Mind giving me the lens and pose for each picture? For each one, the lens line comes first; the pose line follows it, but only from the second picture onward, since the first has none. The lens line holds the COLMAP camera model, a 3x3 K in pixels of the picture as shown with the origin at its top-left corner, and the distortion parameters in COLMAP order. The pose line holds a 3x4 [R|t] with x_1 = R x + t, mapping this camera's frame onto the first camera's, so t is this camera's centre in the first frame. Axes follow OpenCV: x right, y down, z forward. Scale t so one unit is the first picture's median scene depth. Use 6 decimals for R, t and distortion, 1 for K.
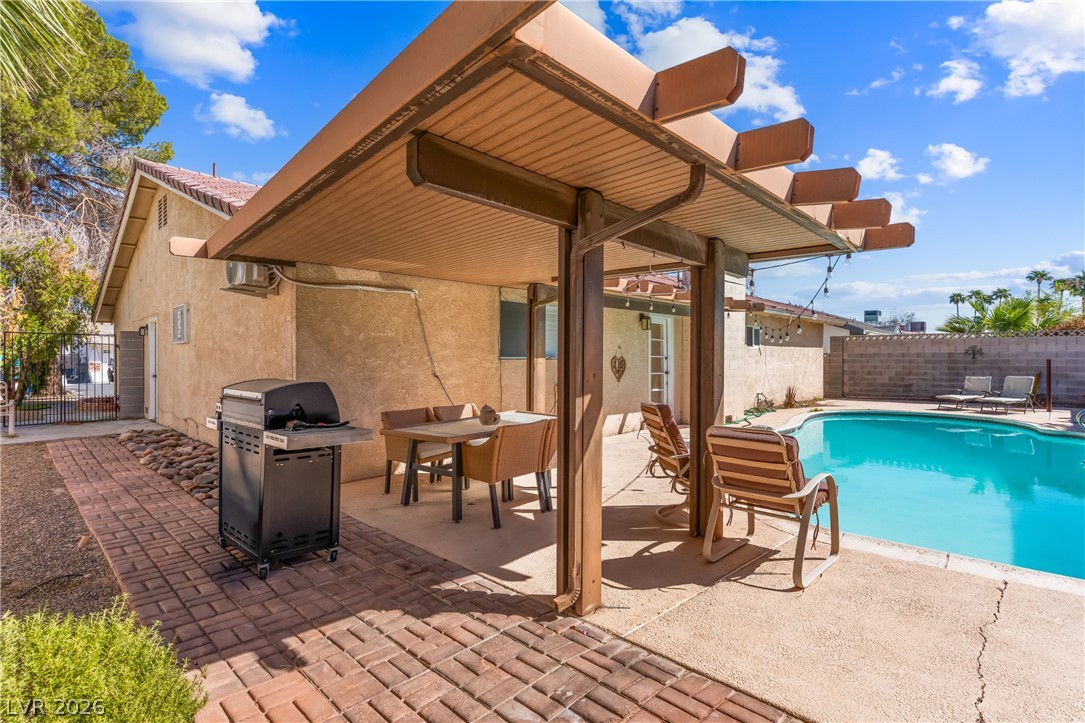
lens RADIAL K [[520.5, 0, 541.7], [0, 520.5, 356.4], [0, 0, 1]] dist [0.002281, -0.000130]
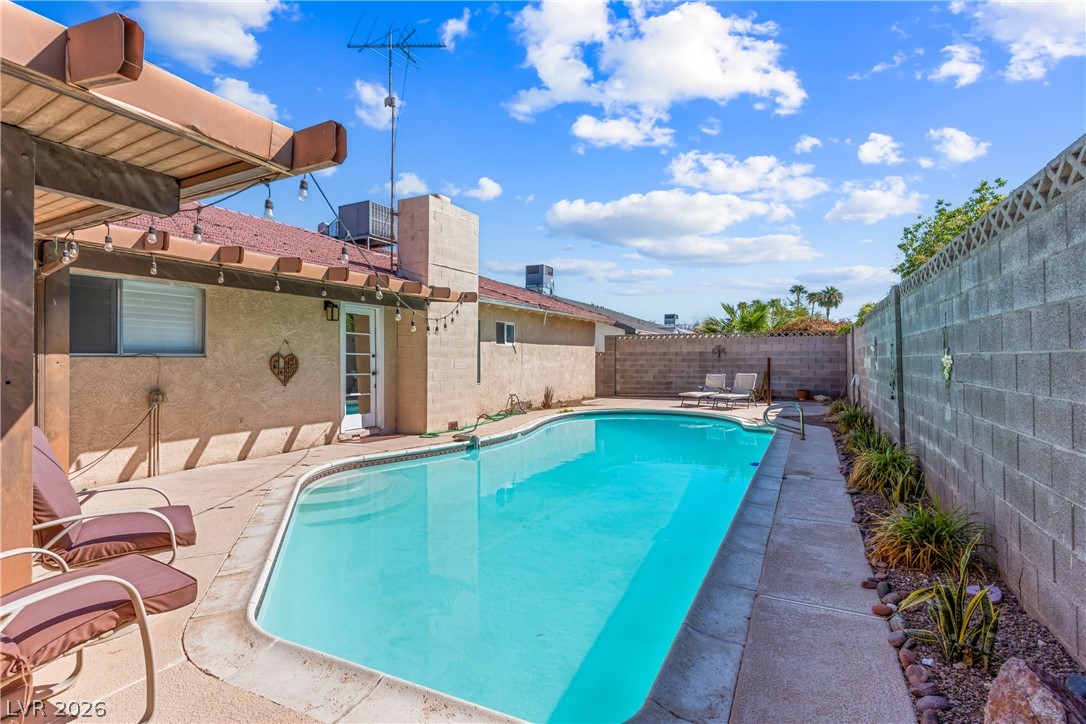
lens RADIAL K [[521.0, 0, 542.2], [0, 521.0, 356.9], [0, 0, 1]] dist [0.002281, -0.000130]
pose [[0.956963, -0.000221, 0.290211, 0.166145], [-0.000093, 0.999999, 0.001070, 0.002540], [-0.290211, -0.001051, 0.956962, 0.079018]]
